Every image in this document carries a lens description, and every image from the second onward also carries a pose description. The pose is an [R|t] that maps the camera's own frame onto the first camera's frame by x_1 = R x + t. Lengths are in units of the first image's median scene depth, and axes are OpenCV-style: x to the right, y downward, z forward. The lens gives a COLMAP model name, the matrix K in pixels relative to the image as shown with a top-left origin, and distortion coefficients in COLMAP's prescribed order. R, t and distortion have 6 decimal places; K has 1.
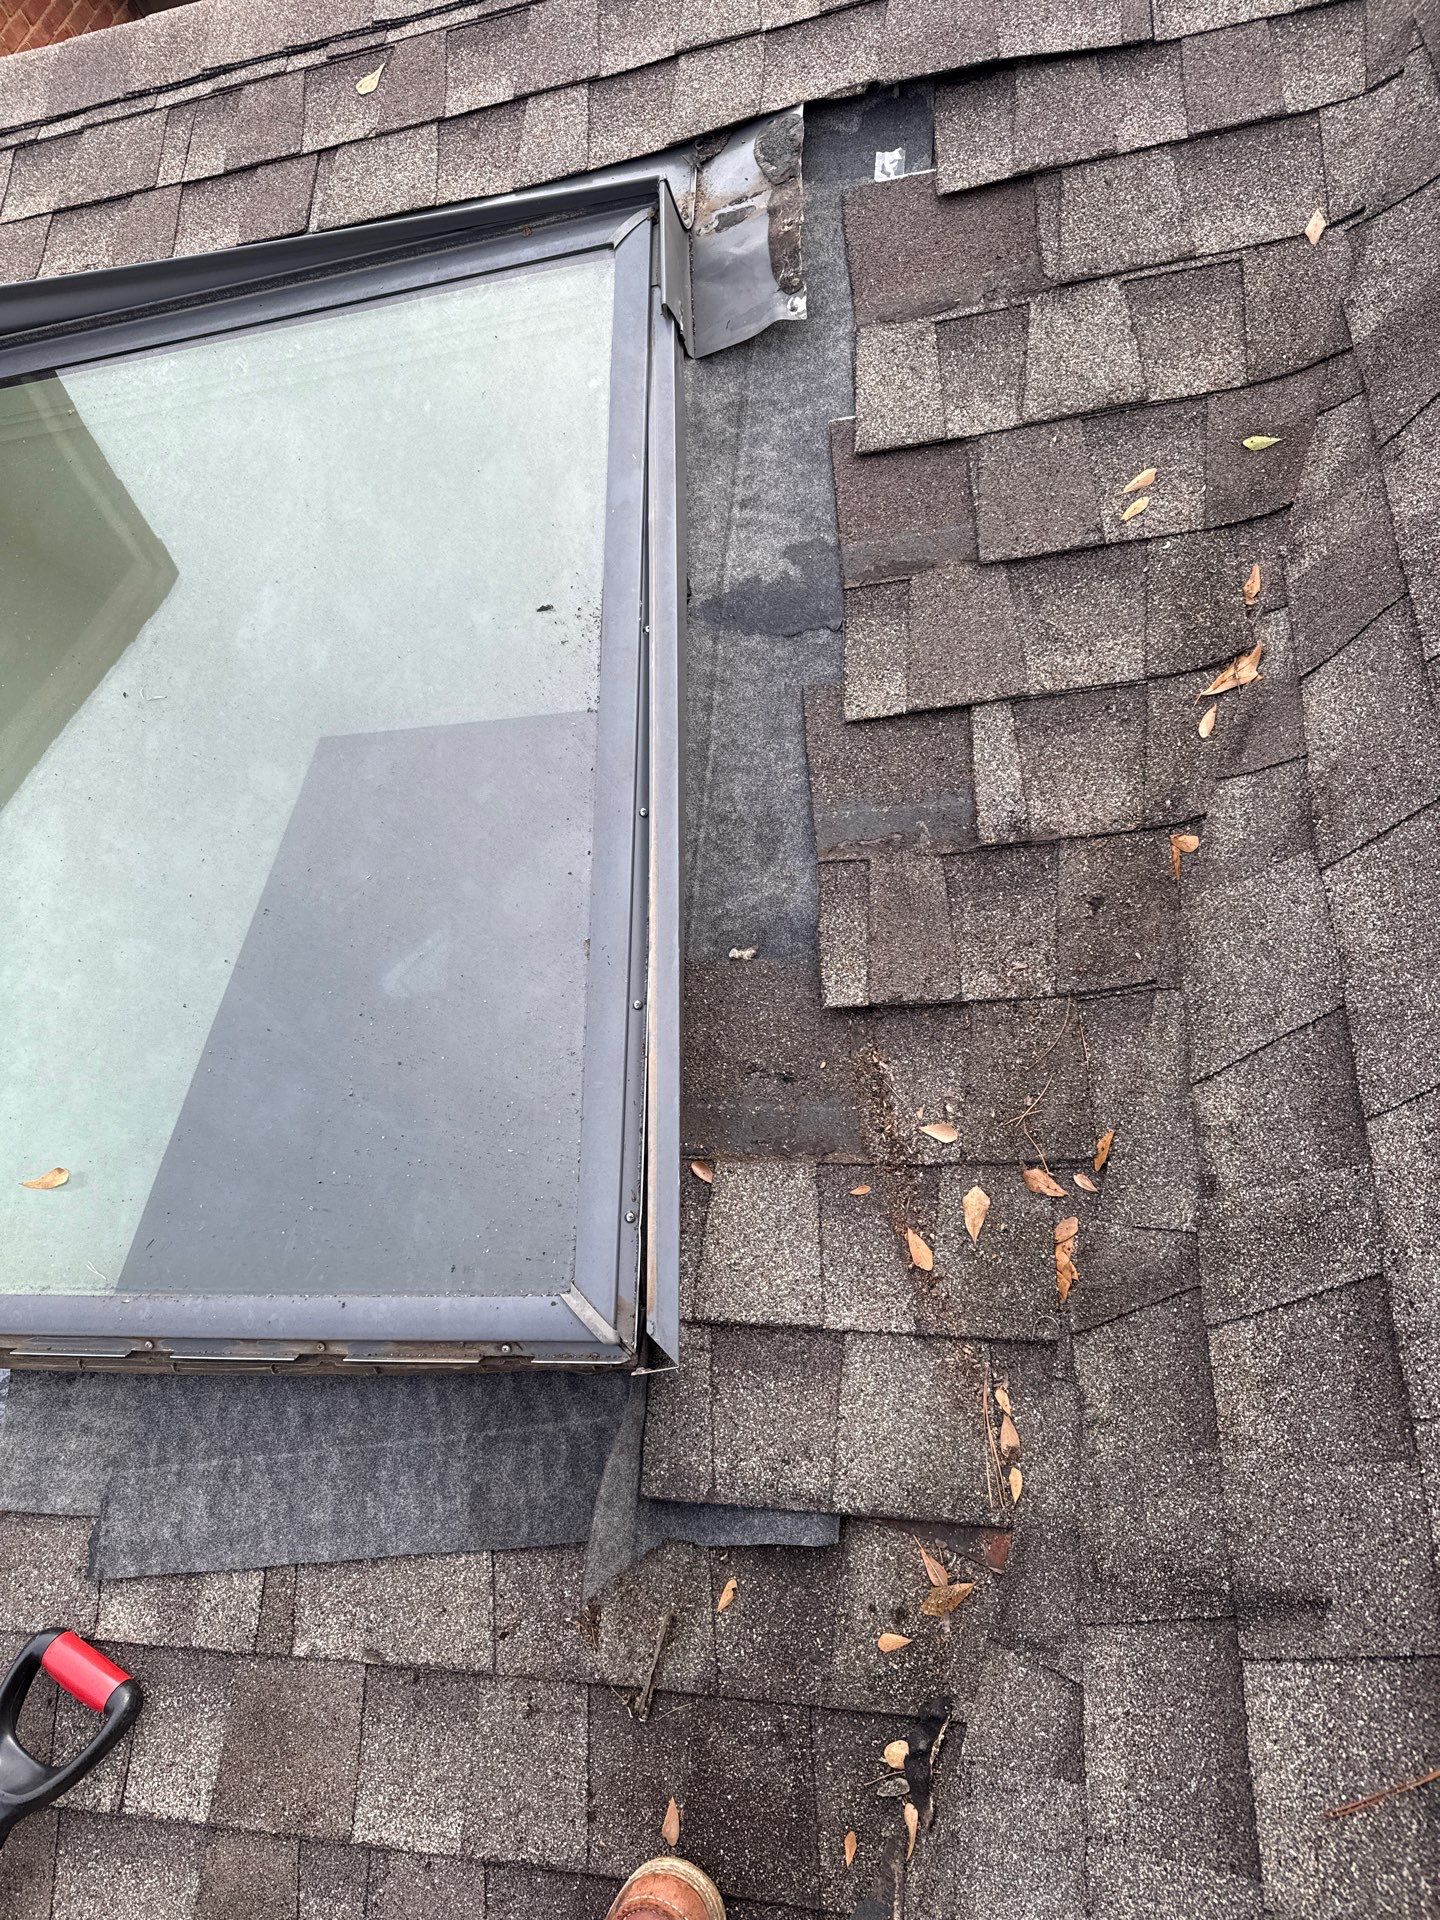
lens RADIAL K [[1341.6, 0, 720.0], [0, 1341.6, 960.0], [0, 0, 1]] dist [-0.004775, -0.005037]
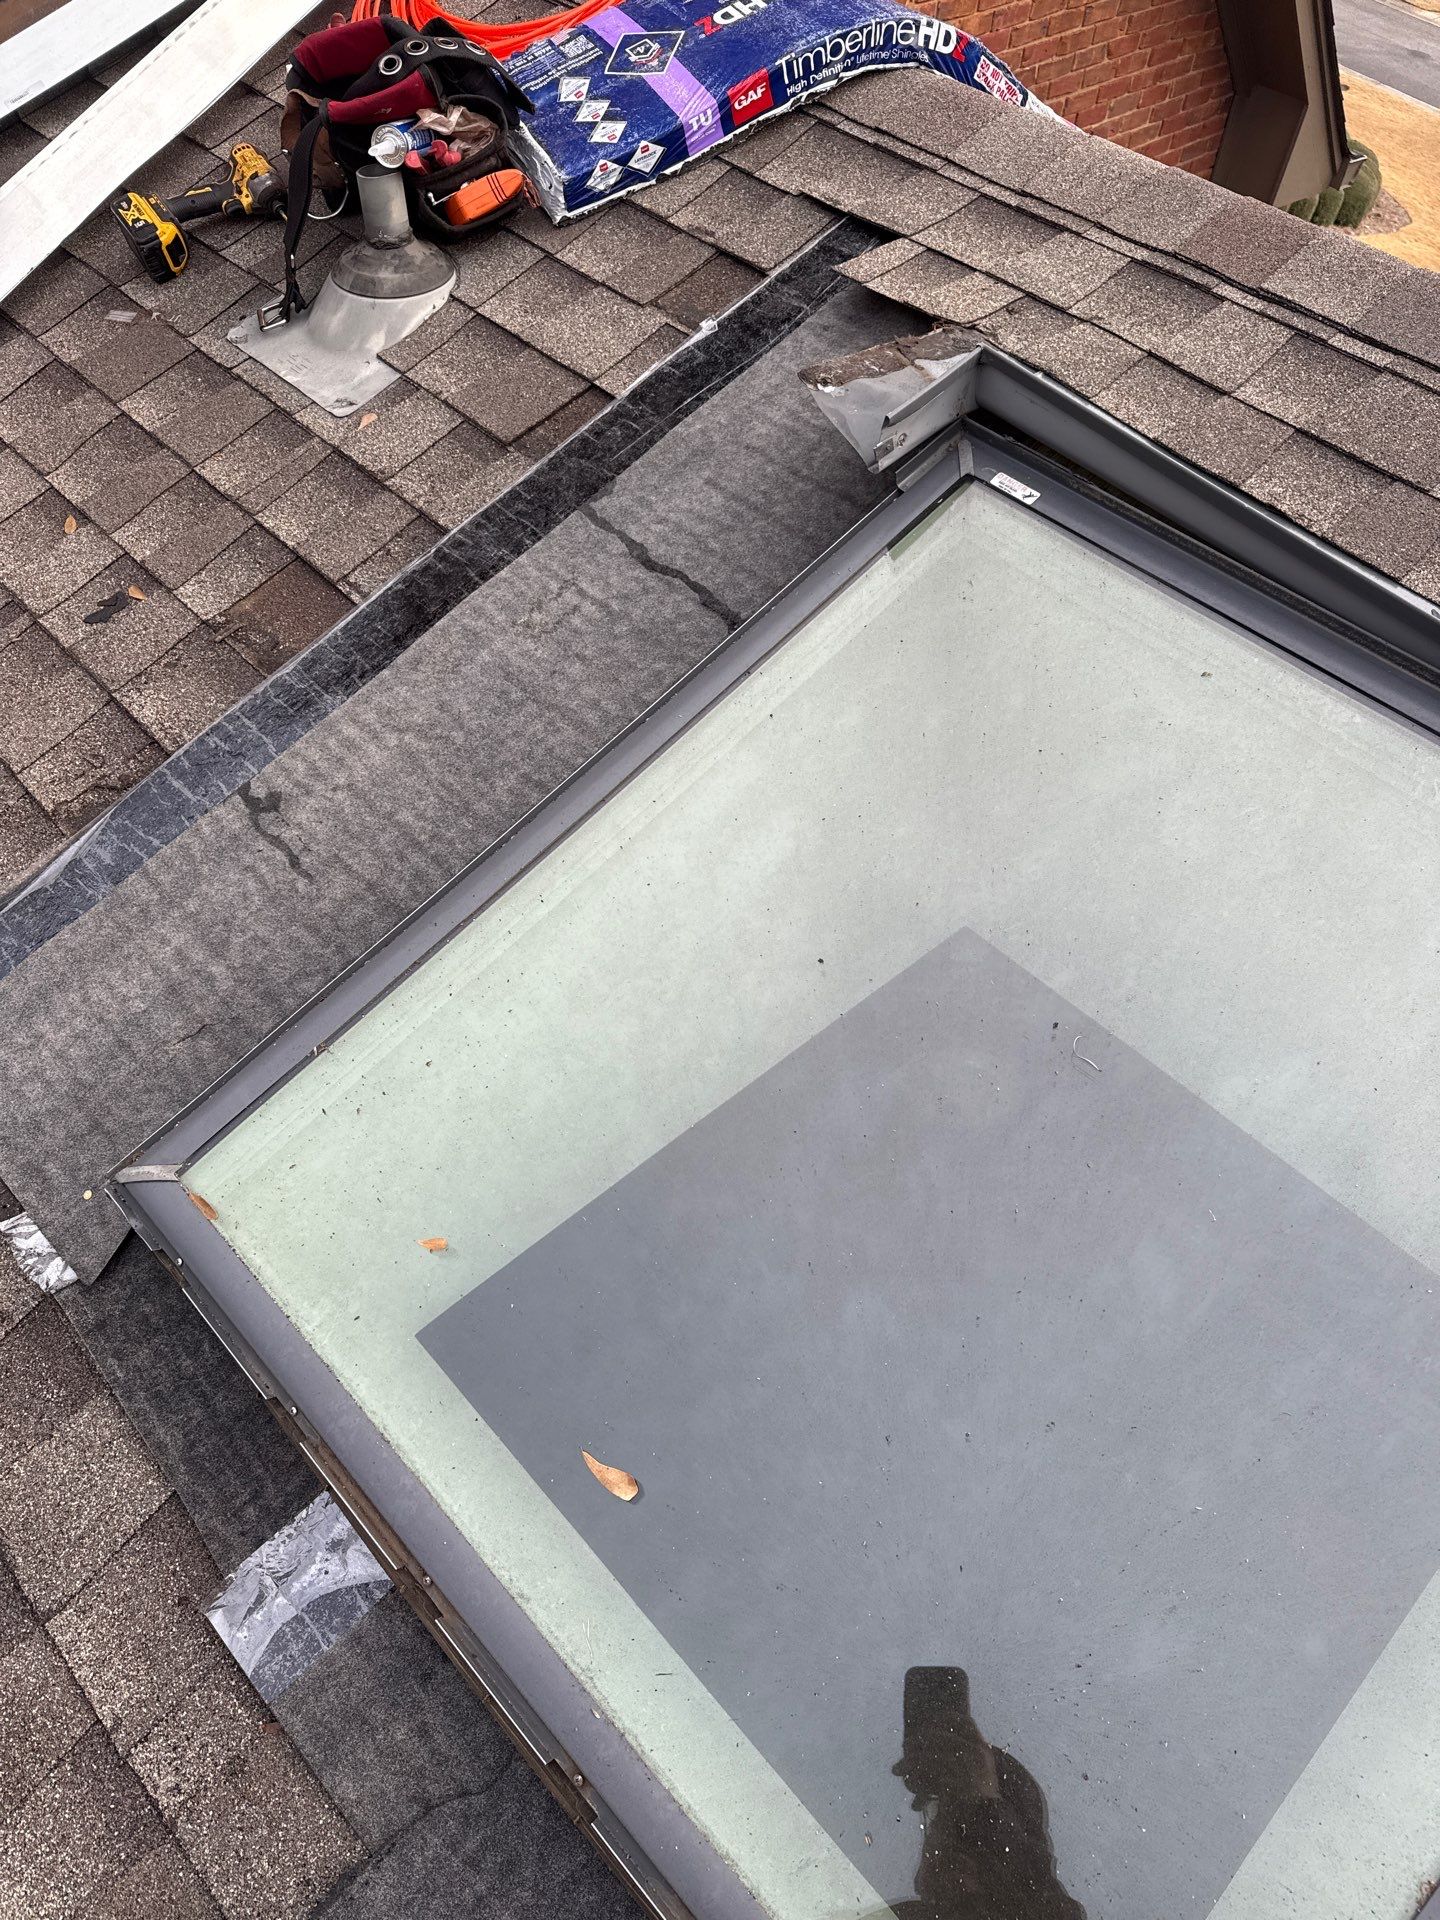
lens RADIAL K [[1341.6, 0, 720.0], [0, 1341.6, 960.0], [0, 0, 1]] dist [-0.004775, -0.005037]
pose [[0.717099, 0.675849, -0.170289, -0.508493], [-0.682495, 0.730461, 0.025043, -0.116655], [0.141315, 0.098263, 0.985076, 0.199054]]
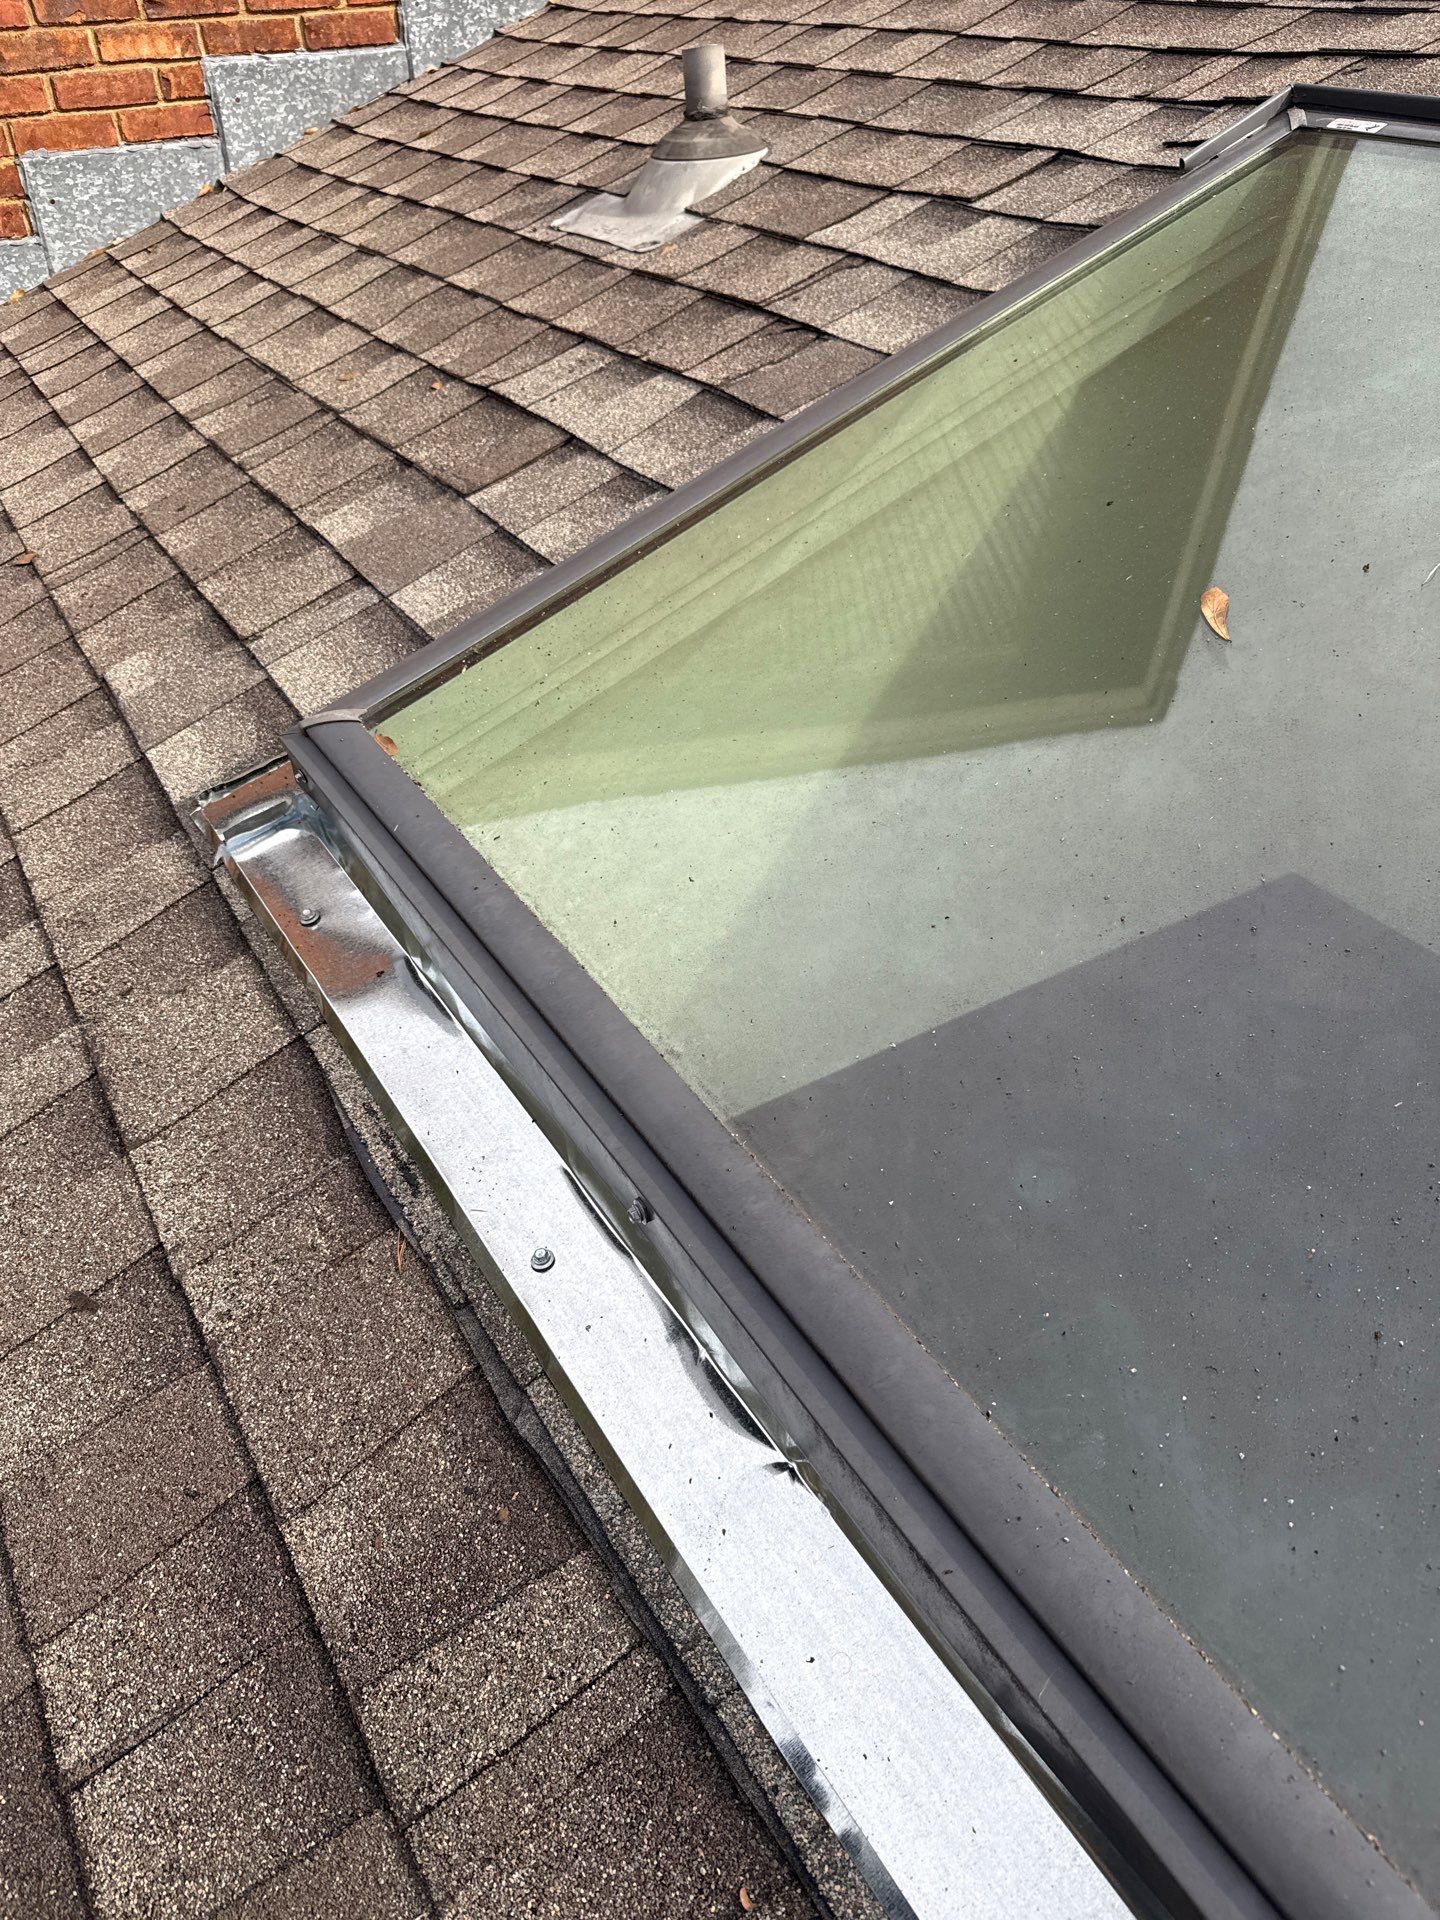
lens RADIAL K [[1341.6, 0, 720.0], [0, 1341.6, 960.0], [0, 0, 1]] dist [-0.004775, -0.005037]
pose [[0.599965, 0.662643, -0.448271, -0.238524], [-0.732275, 0.680518, 0.025880, 0.174094], [0.322205, 0.312731, 0.893523, 0.434253]]
